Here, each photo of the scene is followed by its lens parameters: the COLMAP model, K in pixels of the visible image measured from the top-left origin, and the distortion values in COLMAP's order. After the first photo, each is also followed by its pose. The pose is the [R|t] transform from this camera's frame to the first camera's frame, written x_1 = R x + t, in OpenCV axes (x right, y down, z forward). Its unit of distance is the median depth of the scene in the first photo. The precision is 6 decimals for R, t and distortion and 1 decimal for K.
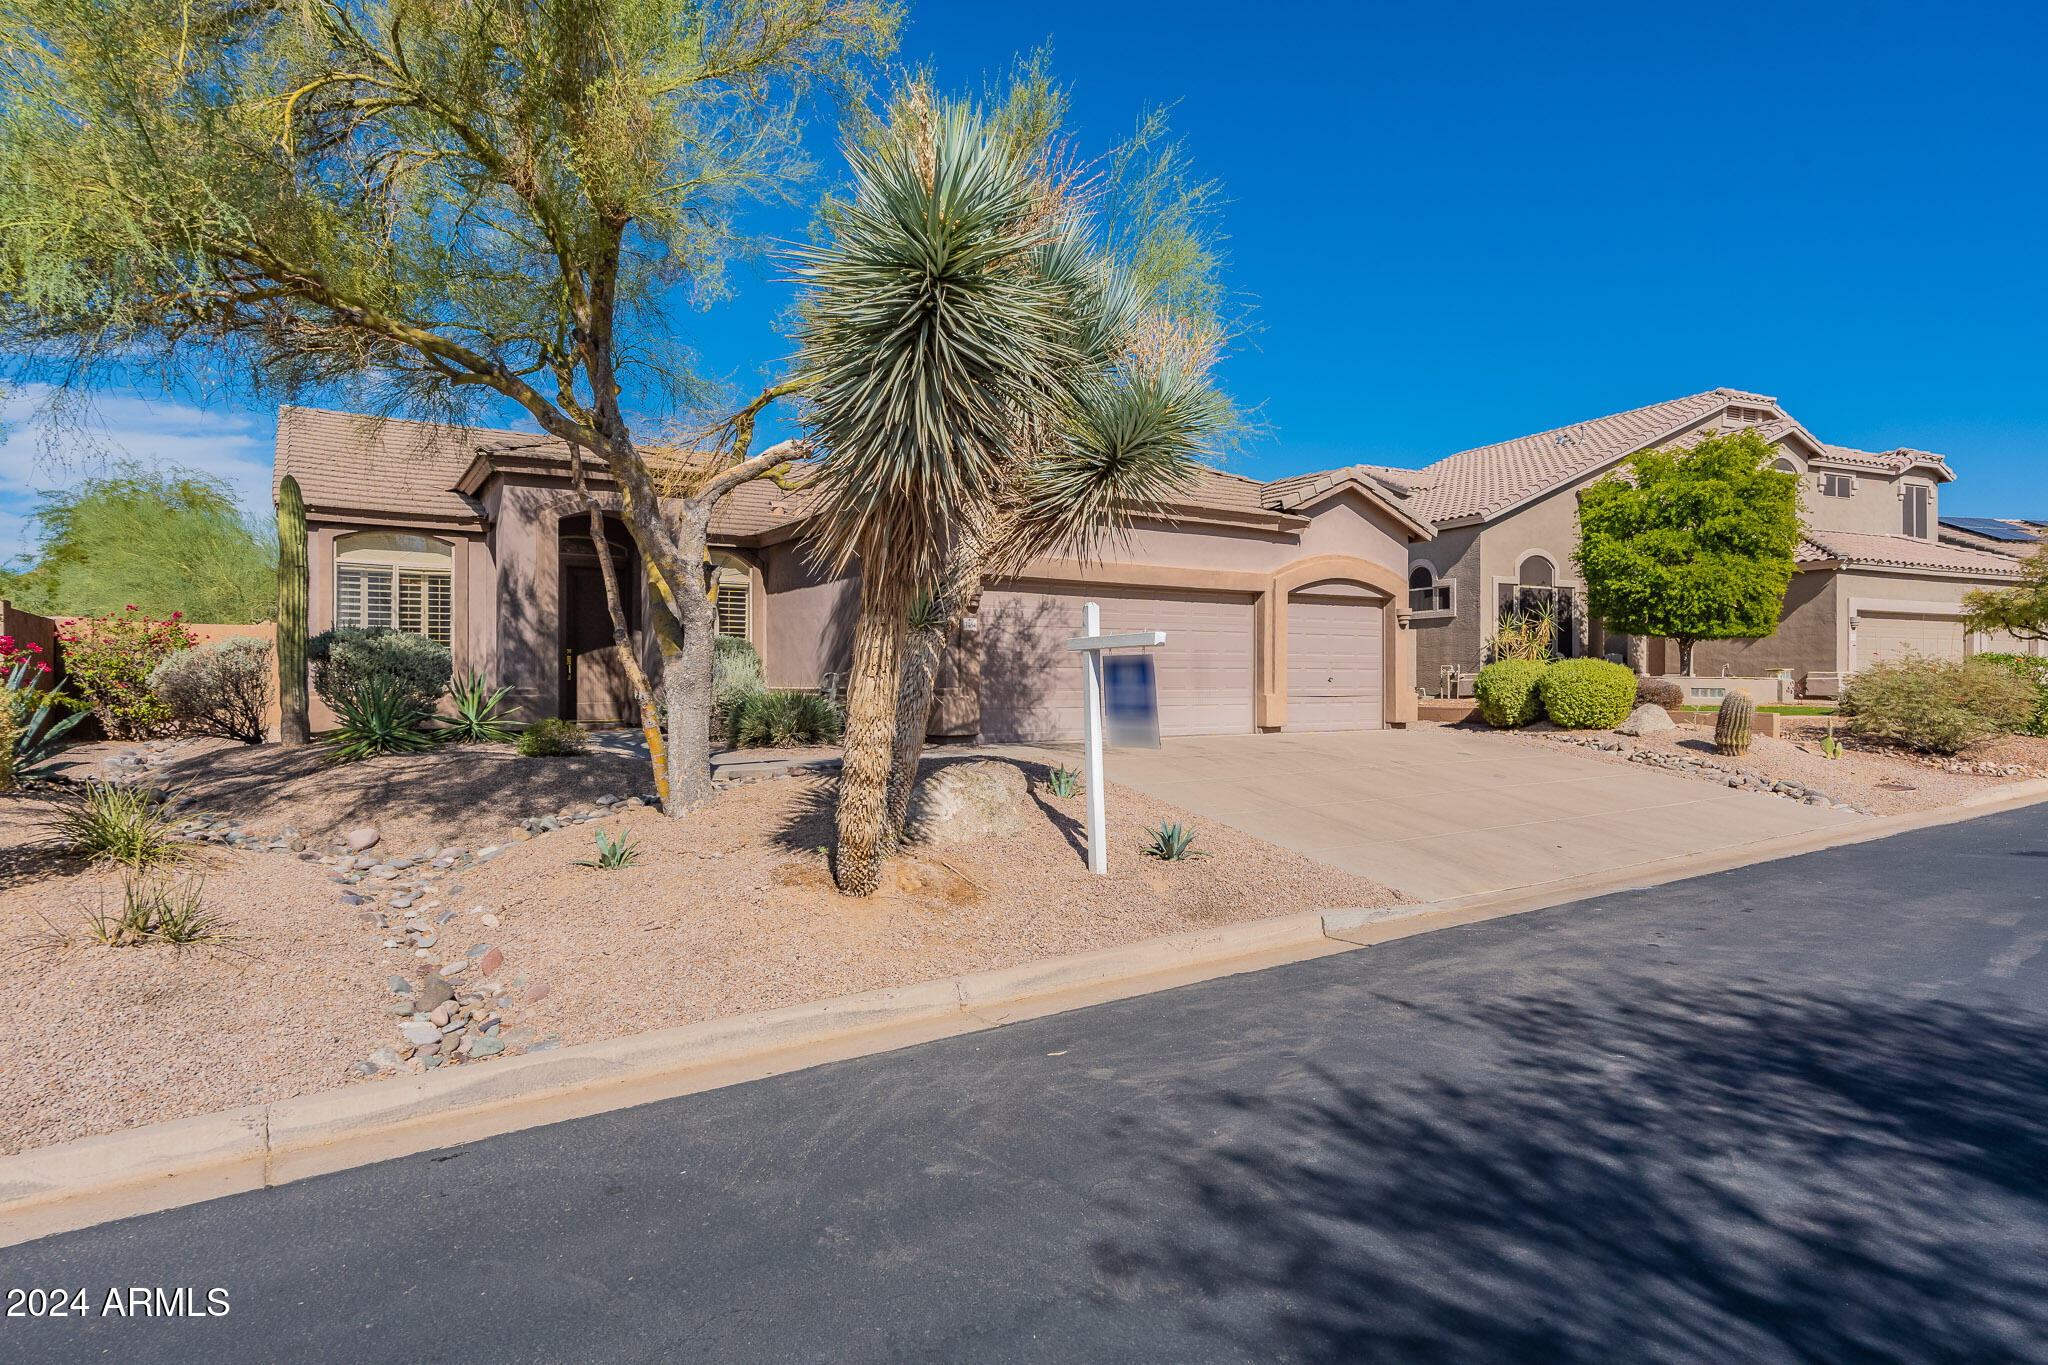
lens RADIAL K [[1116.8, 0, 1027.6], [0, 1116.8, 701.5], [0, 0, 1]] dist [0.010470, 0.001007]
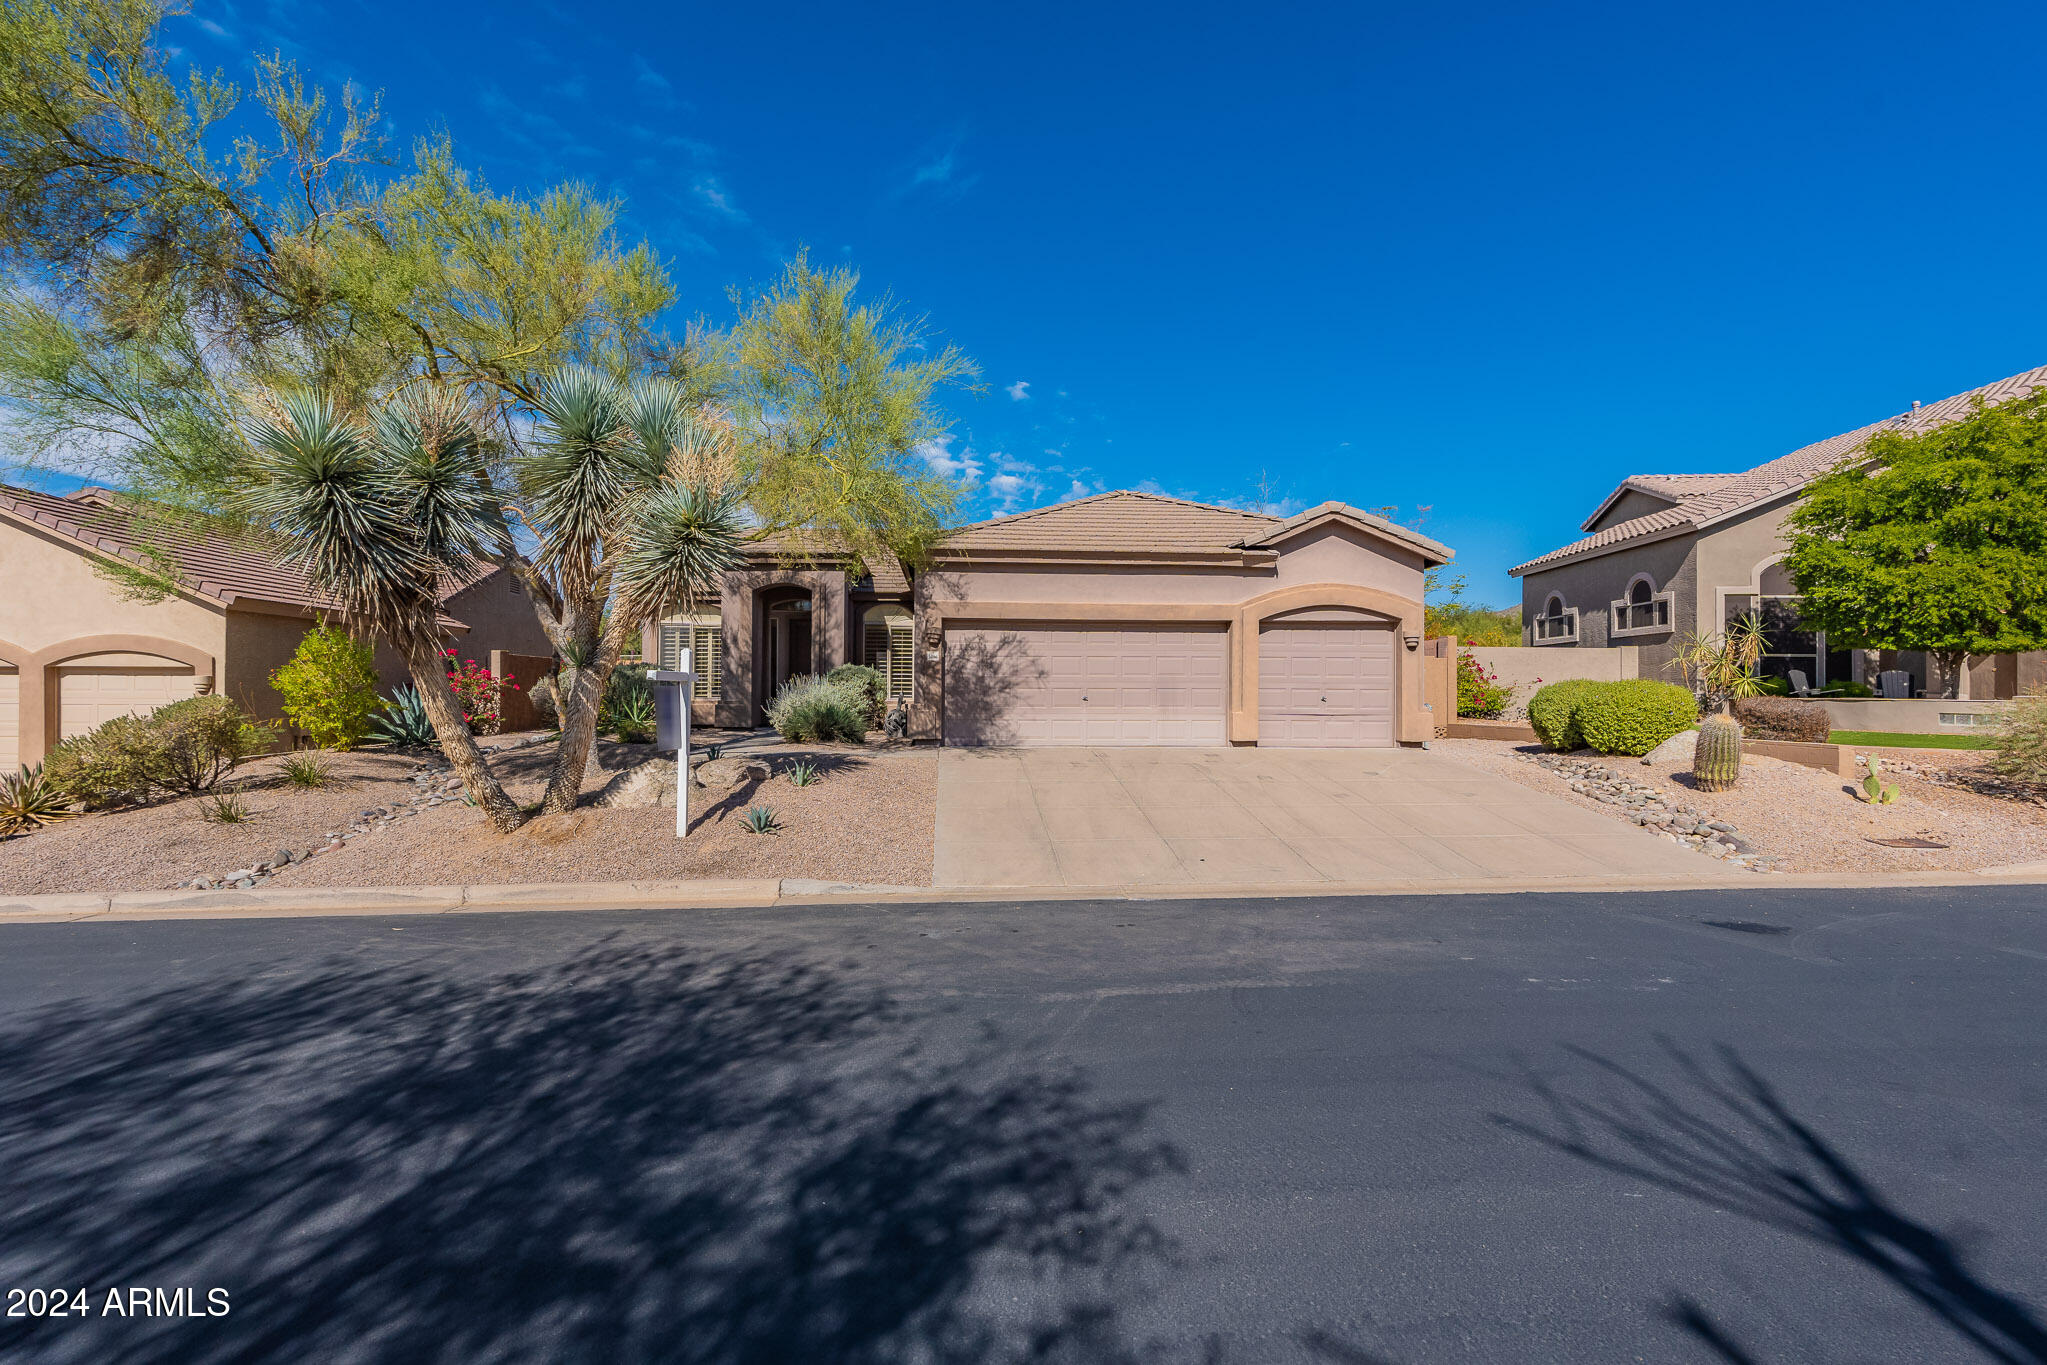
lens RADIAL K [[910.0, 0, 1029.1], [0, 910.0, 705.6], [0, 0, 1]] dist [-0.003019, -0.000406]
pose [[0.856051, 0.013584, -0.516713, 0.568905], [-0.015337, 0.999882, 0.000876, -0.011972], [0.516664, 0.007175, 0.856158, 0.123369]]
